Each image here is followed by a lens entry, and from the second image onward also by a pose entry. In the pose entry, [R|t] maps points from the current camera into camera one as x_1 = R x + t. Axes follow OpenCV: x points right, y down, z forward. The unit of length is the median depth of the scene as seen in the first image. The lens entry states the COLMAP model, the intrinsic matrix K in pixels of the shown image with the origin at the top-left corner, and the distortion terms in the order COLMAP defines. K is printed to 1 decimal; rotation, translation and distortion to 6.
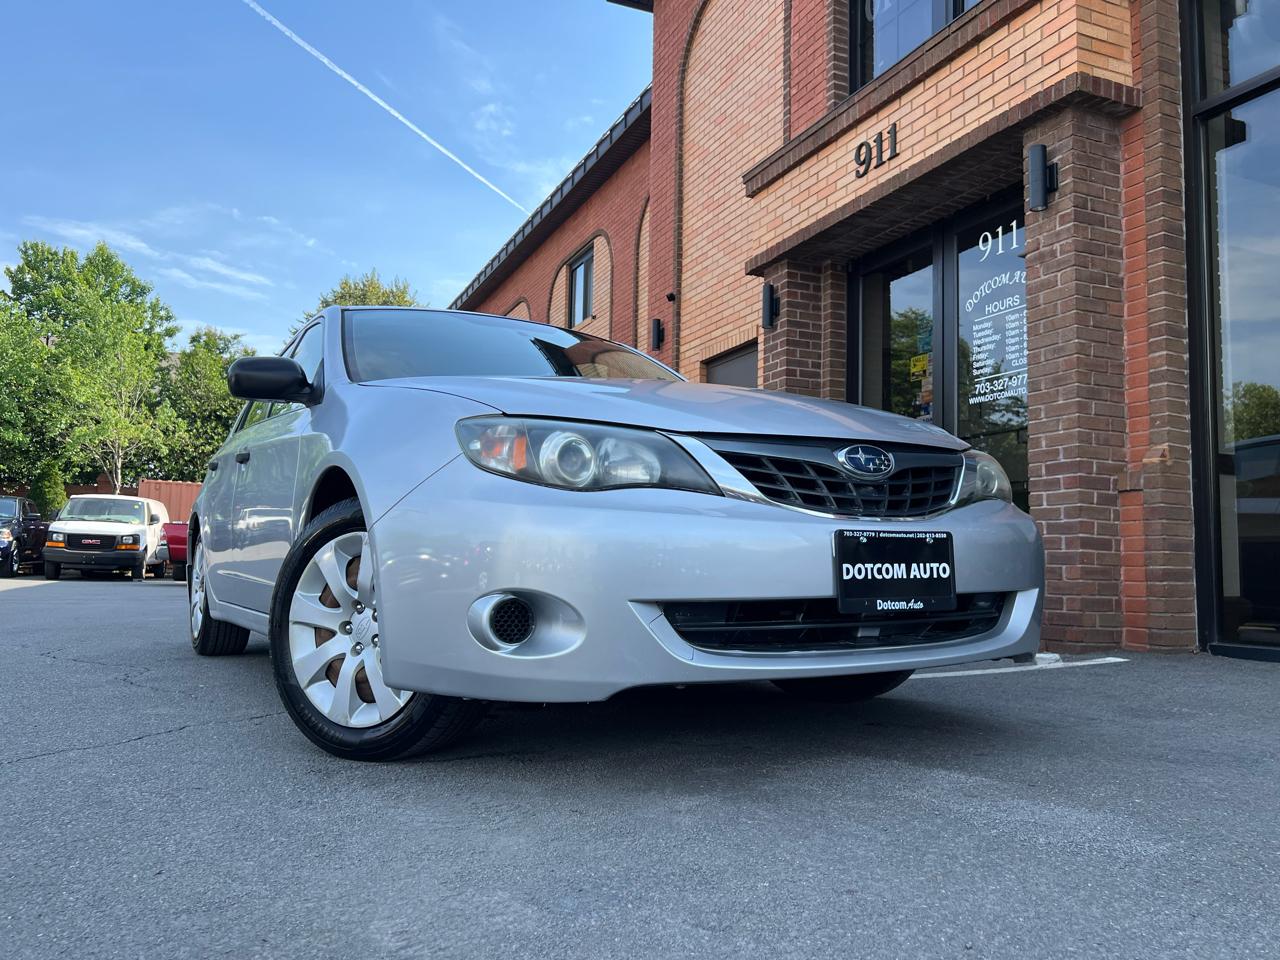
lens RADIAL K [[971.4, 0, 632.8], [0, 971.4, 482.7], [0, 0, 1]] dist [0.044323, -0.056987]
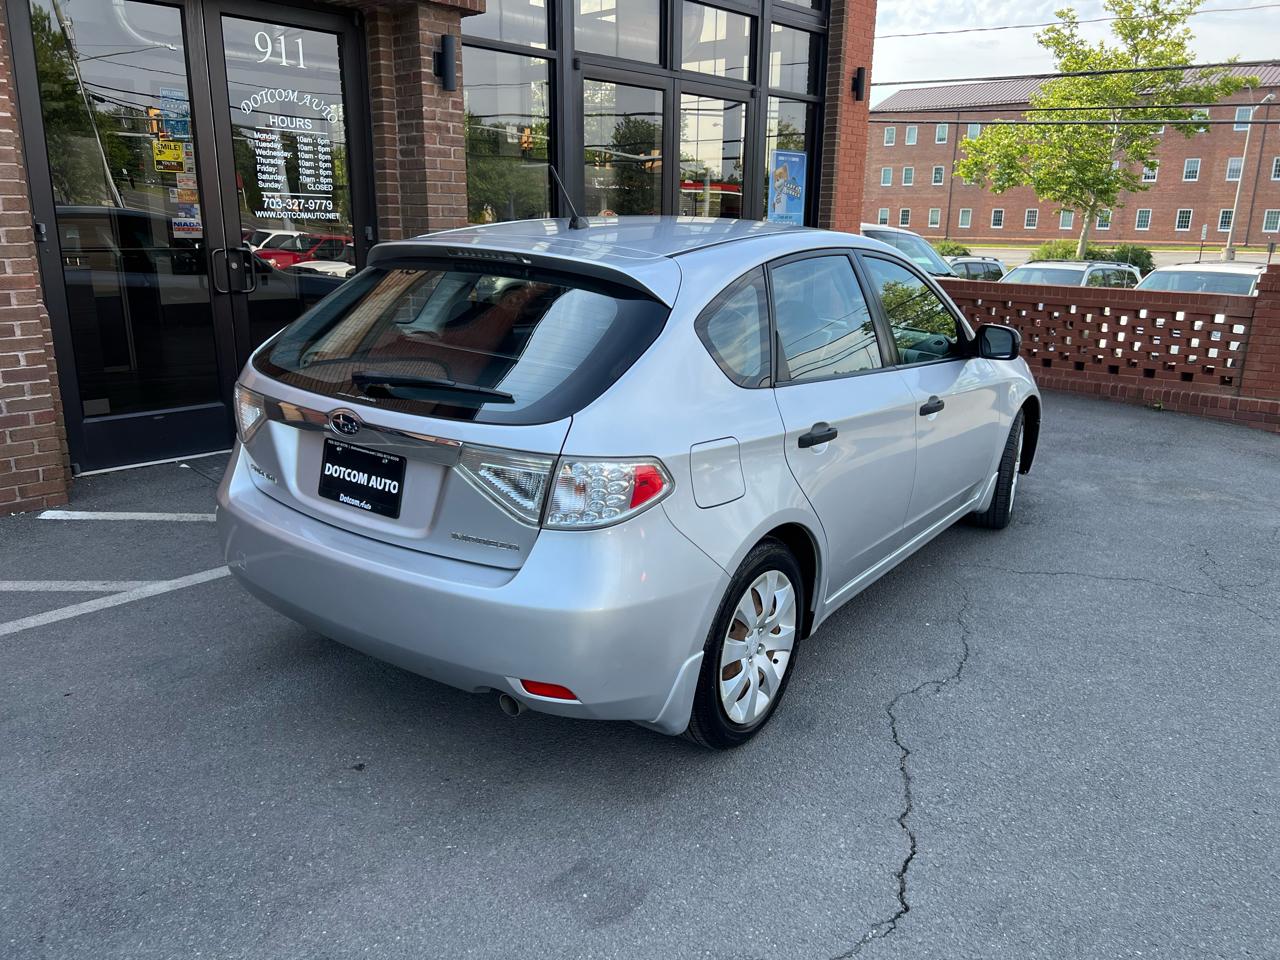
lens RADIAL K [[961.5, 0, 644.0], [0, 961.5, 475.4], [0, 0, 1]] dist [0.032320, -0.033465]
pose [[-0.403219, -0.259034, 0.877676, -0.889789], [-0.105972, 0.965865, 0.236377, -0.122540], [-0.908947, 0.002302, -0.416905, 1.283413]]
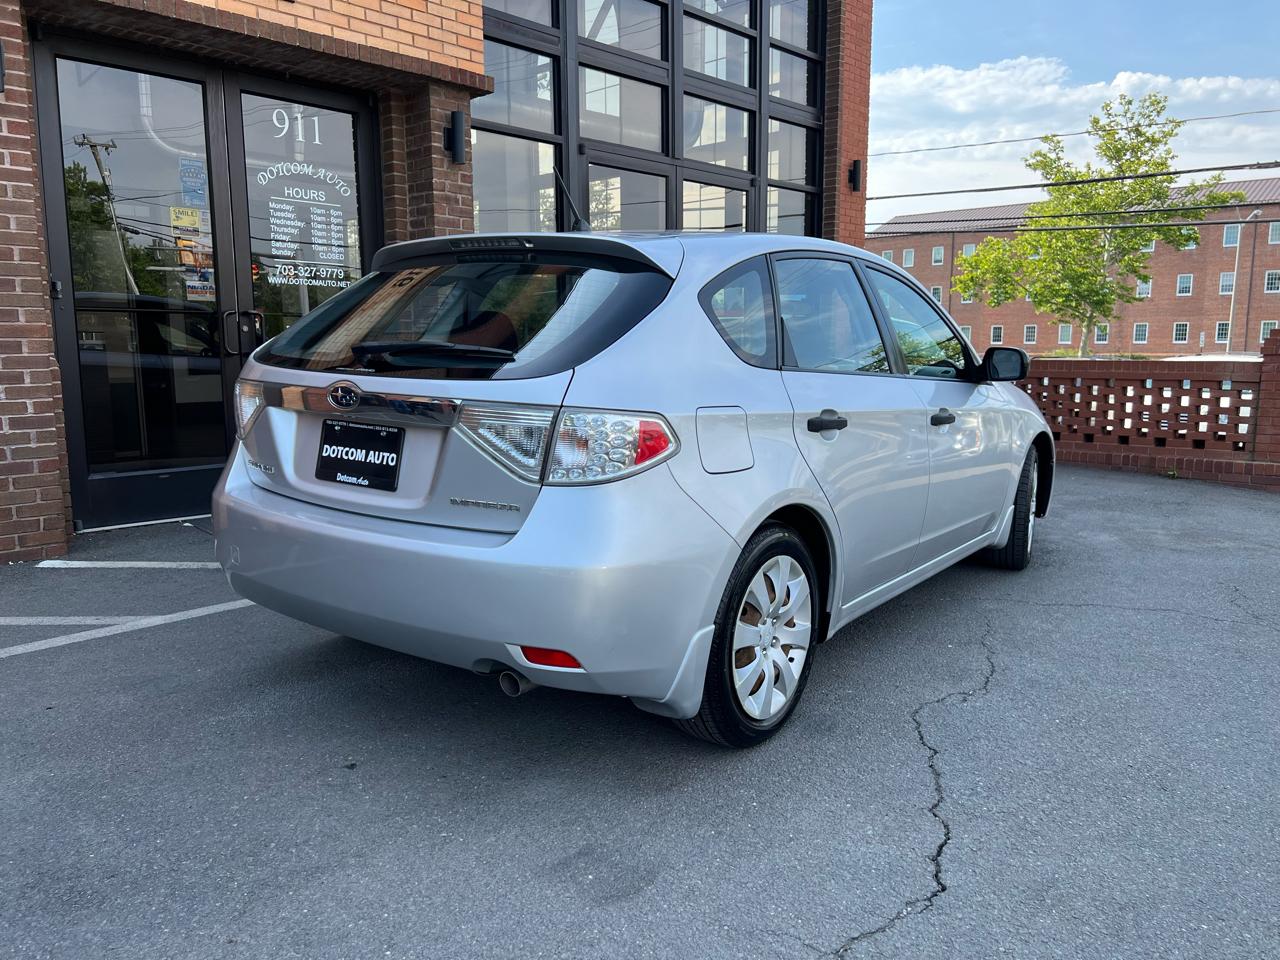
lens RADIAL K [[960.4, 0, 641.4], [0, 960.4, 480.5], [0, 0, 1]] dist [0.034978, -0.037941]
pose [[-0.394692, -0.145964, 0.907145, -0.892185], [-0.089592, 0.988710, 0.120108, -0.040177], [-0.914435, -0.033867, -0.403313, 1.272956]]
